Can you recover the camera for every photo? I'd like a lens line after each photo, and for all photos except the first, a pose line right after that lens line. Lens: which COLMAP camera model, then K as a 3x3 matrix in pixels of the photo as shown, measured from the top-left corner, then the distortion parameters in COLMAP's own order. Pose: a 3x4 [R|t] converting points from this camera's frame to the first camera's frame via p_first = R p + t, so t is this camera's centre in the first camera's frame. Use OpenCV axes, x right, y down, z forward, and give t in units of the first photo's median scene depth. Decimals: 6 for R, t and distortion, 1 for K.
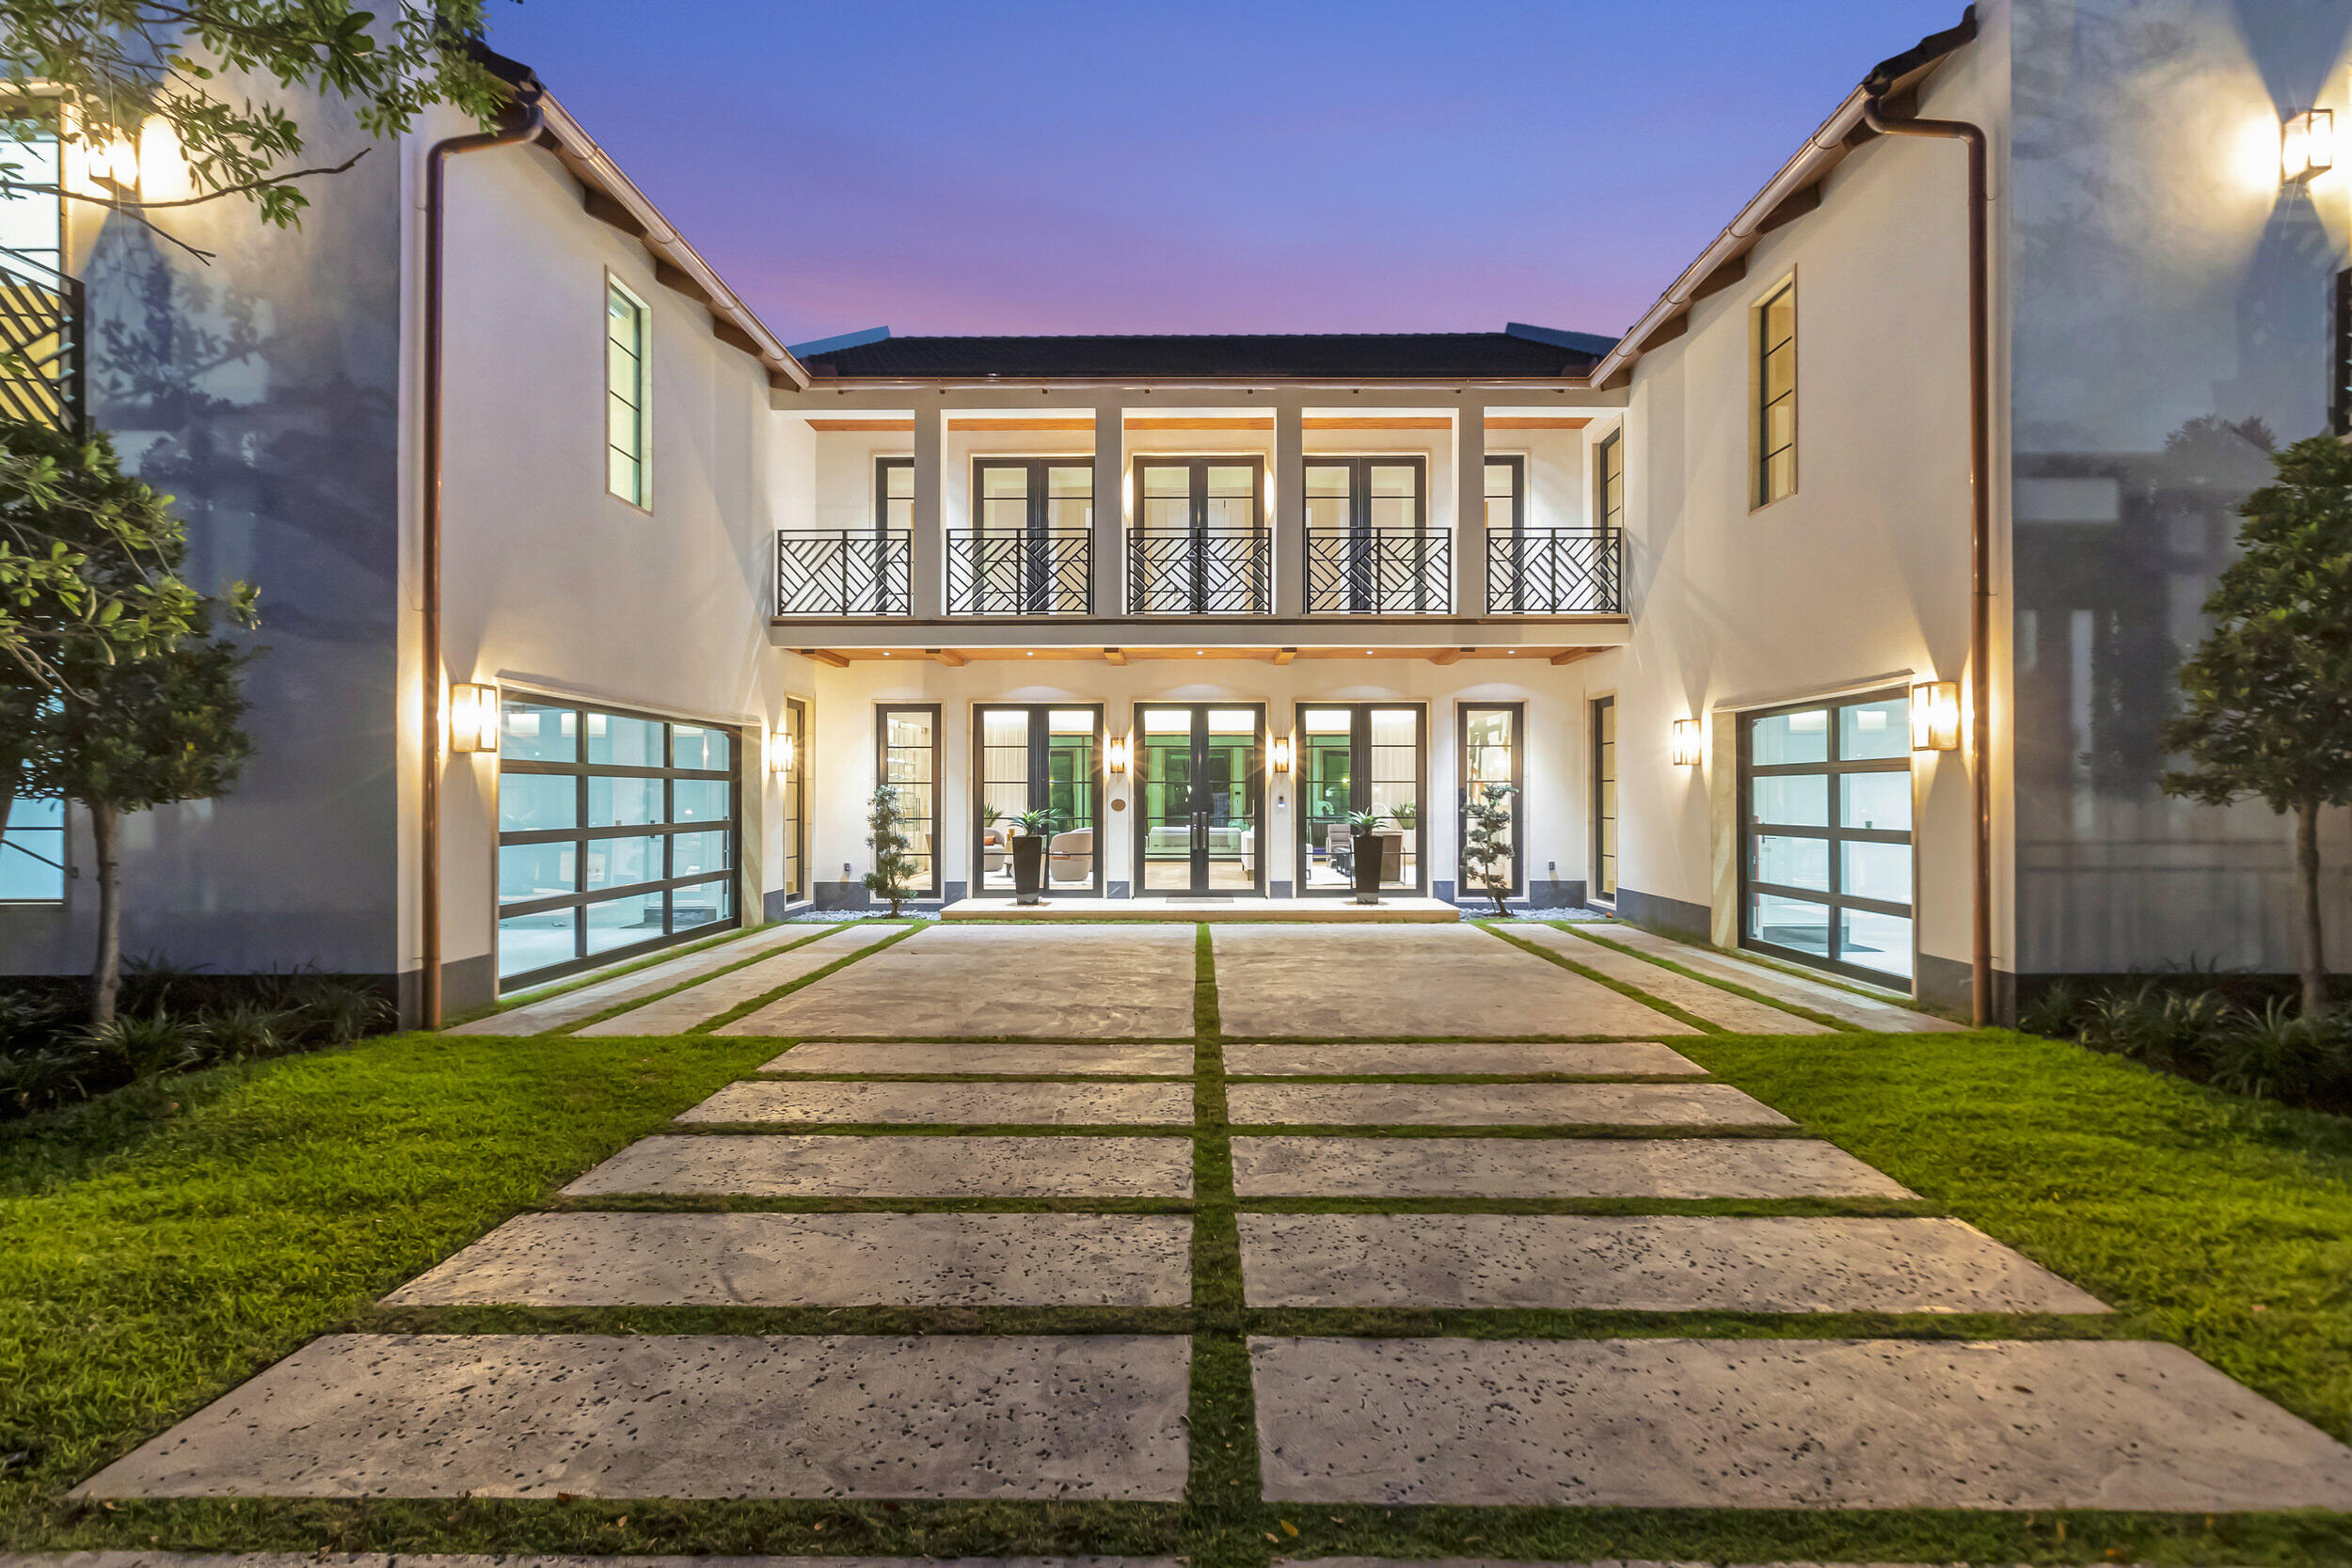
lens RADIAL K [[1132.6, 0, 1187.4], [0, 1132.6, 790.1], [0, 0, 1]] dist [0.003335, 0.000162]
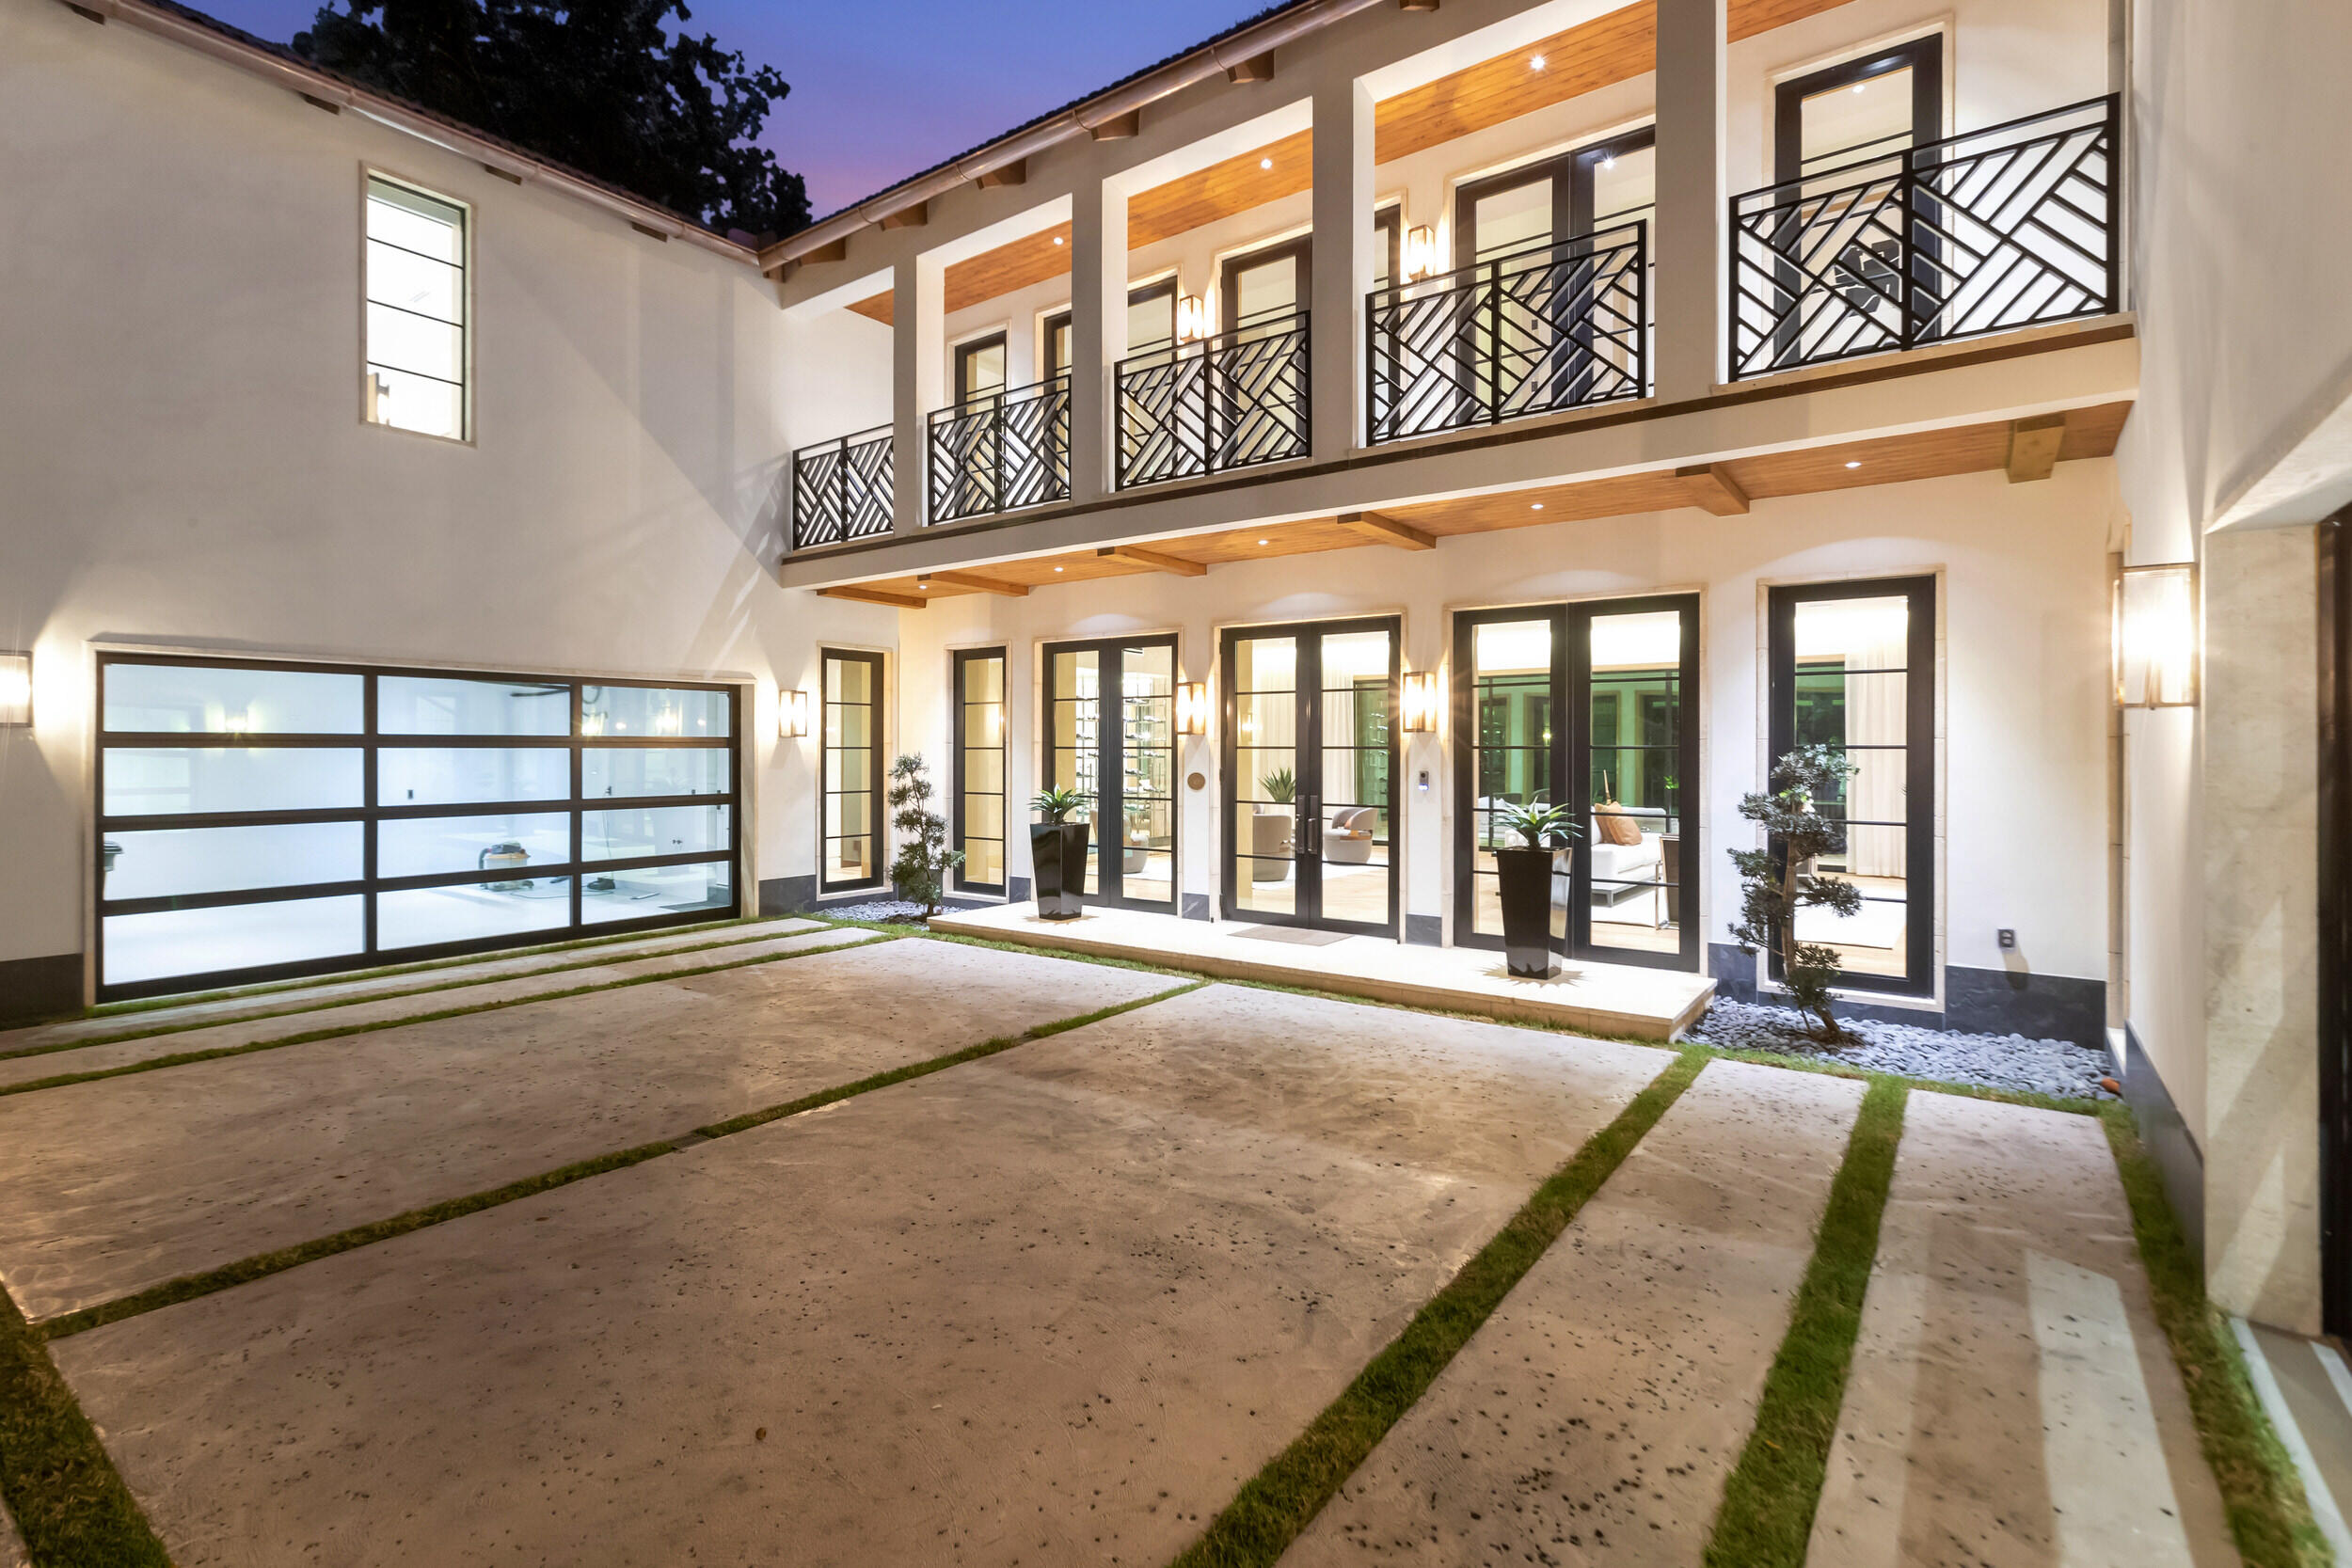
lens RADIAL K [[1074.1, 0, 1183.5], [0, 1074.1, 748.2], [0, 0, 1]] dist [0.001319, 0.000181]
pose [[0.807144, 0.001263, -0.590353, 0.387929], [0.000982, 0.999993, 0.003483, -0.011347], [0.590354, -0.003391, 0.807137, 0.584823]]
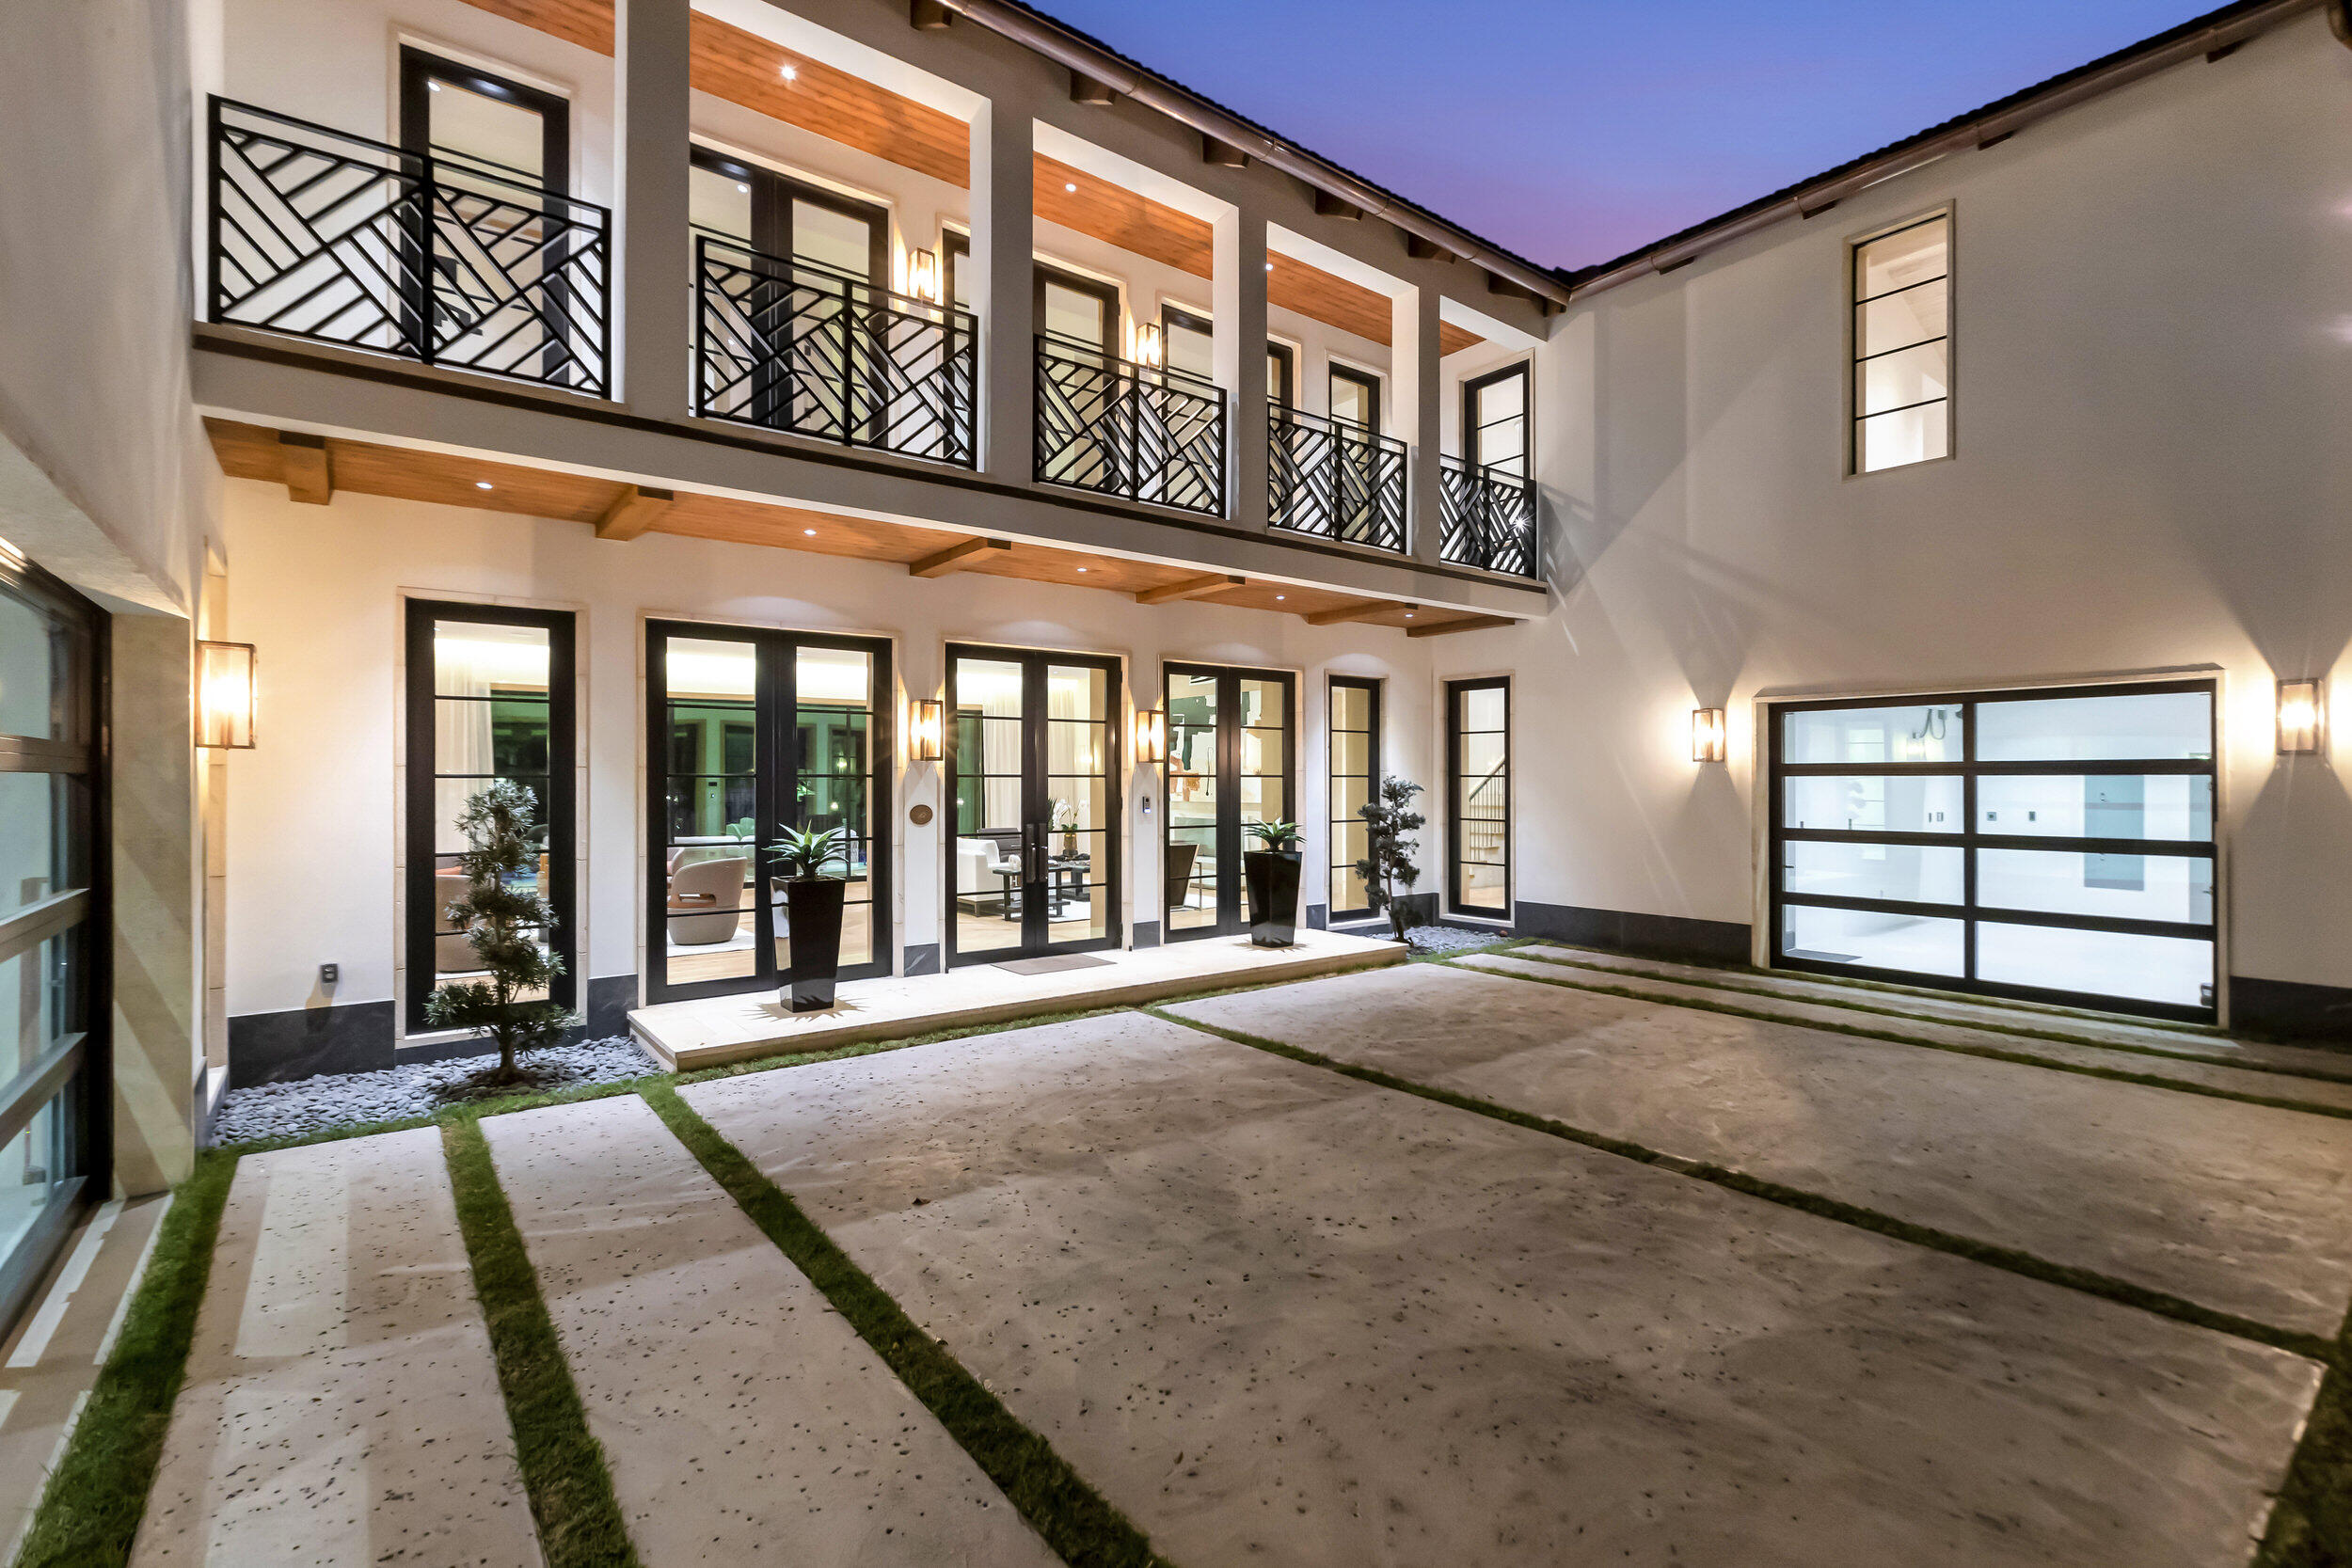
lens RADIAL K [[1090.0, 0, 1207.4], [0, 1090.0, 786.1], [0, 0, 1]] dist [0.004035, 0.000232]
pose [[0.785143, -0.003218, 0.619306, -0.364349], [-0.003514, 0.999947, 0.009651, -0.009713], [-0.619304, -0.009753, 0.785091, 0.574026]]
